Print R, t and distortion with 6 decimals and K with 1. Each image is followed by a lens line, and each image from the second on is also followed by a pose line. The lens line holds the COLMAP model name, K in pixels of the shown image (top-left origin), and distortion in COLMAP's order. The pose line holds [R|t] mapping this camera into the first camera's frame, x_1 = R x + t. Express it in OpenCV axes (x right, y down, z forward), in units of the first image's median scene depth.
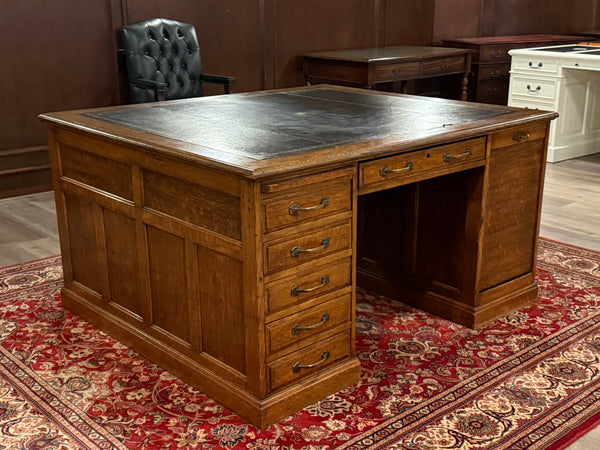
lens RADIAL K [[770.6, 0, 303.7], [0, 770.6, 225.0], [0, 0, 1]] dist [0.208183, -0.474198]
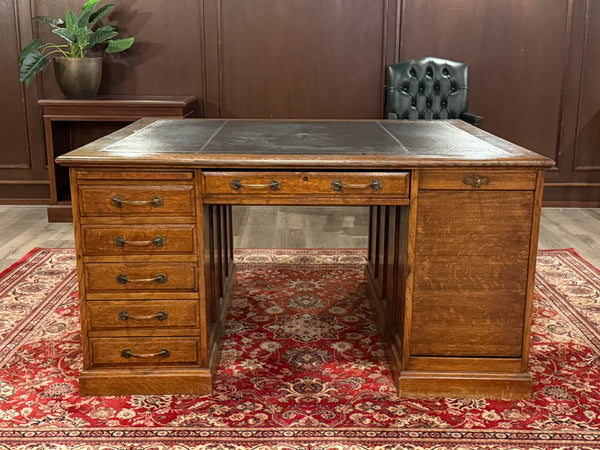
lens RADIAL K [[768.4, 0, 298.2], [0, 768.4, 226.2], [0, 0, 1]] dist [0.207352, -0.481686]
pose [[0.741841, 0.156009, -0.652176, 0.723060], [-0.201630, 0.979449, 0.004947, -0.033915], [0.639545, 0.127828, 0.758052, 0.277625]]
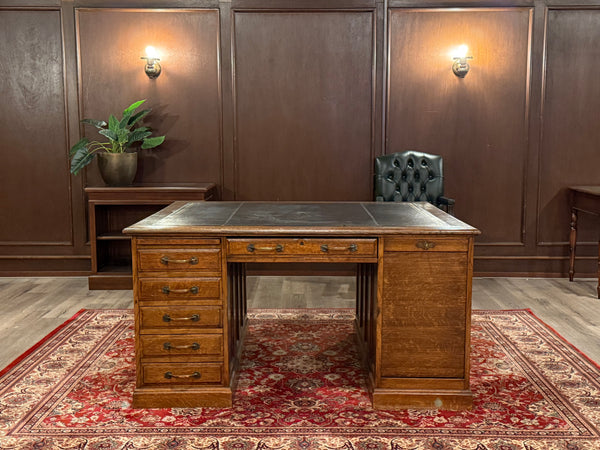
lens RADIAL K [[768.4, 0, 298.2], [0, 768.4, 226.2], [0, 0, 1]] dist [0.207352, -0.481686]
pose [[0.735348, 0.082737, -0.672621, 0.954577], [-0.199584, 0.974940, -0.098272, 0.009075], [0.647634, 0.206508, 0.733433, 0.046390]]
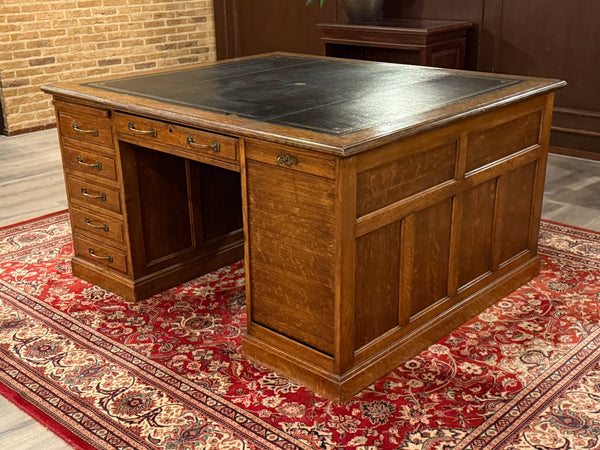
lens RADIAL K [[768.4, 0, 298.2], [0, 768.4, 226.2], [0, 0, 1]] dist [0.207352, -0.481686]
pose [[0.086369, 0.340160, -0.936393, 1.073942], [-0.276872, 0.911075, 0.305425, -0.305850], [0.957017, 0.232882, 0.172870, 0.950533]]
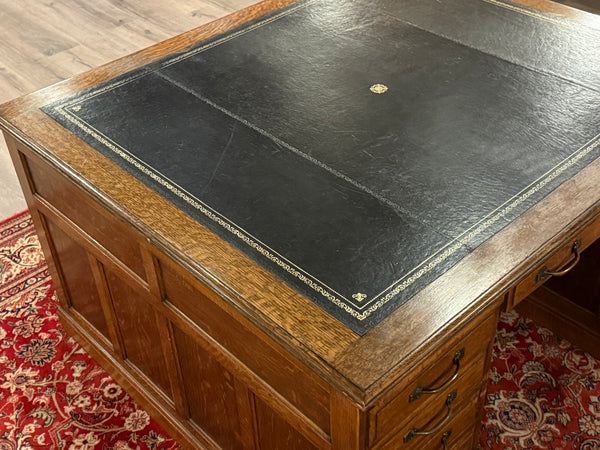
lens RADIAL K [[768.4, 0, 298.2], [0, 768.4, 226.2], [0, 0, 1]] dist [0.207352, -0.481686]
pose [[-0.999223, 0.038240, 0.009546, 0.068426], [0.029263, 0.557557, 0.829623, -0.685172], [0.026403, 0.829257, -0.558243, 1.598846]]
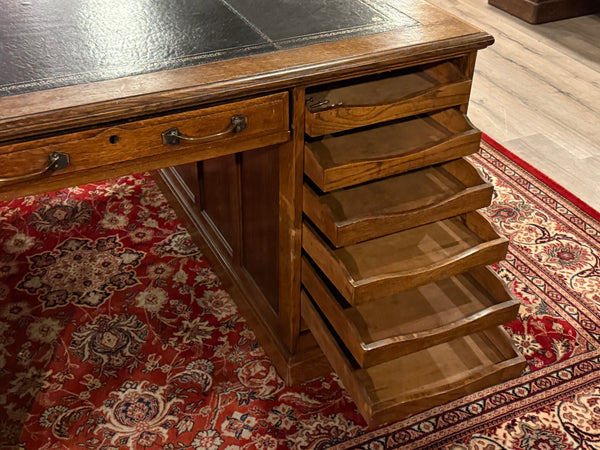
lens RADIAL K [[770.6, 0, 303.7], [0, 770.6, 225.0], [0, 0, 1]] dist [0.208183, -0.474198]
pose [[-0.958549, -0.166543, 0.231187, -0.388568], [0.076221, 0.631937, 0.771263, -0.507630], [-0.274544, 0.756914, -0.593049, 1.554240]]
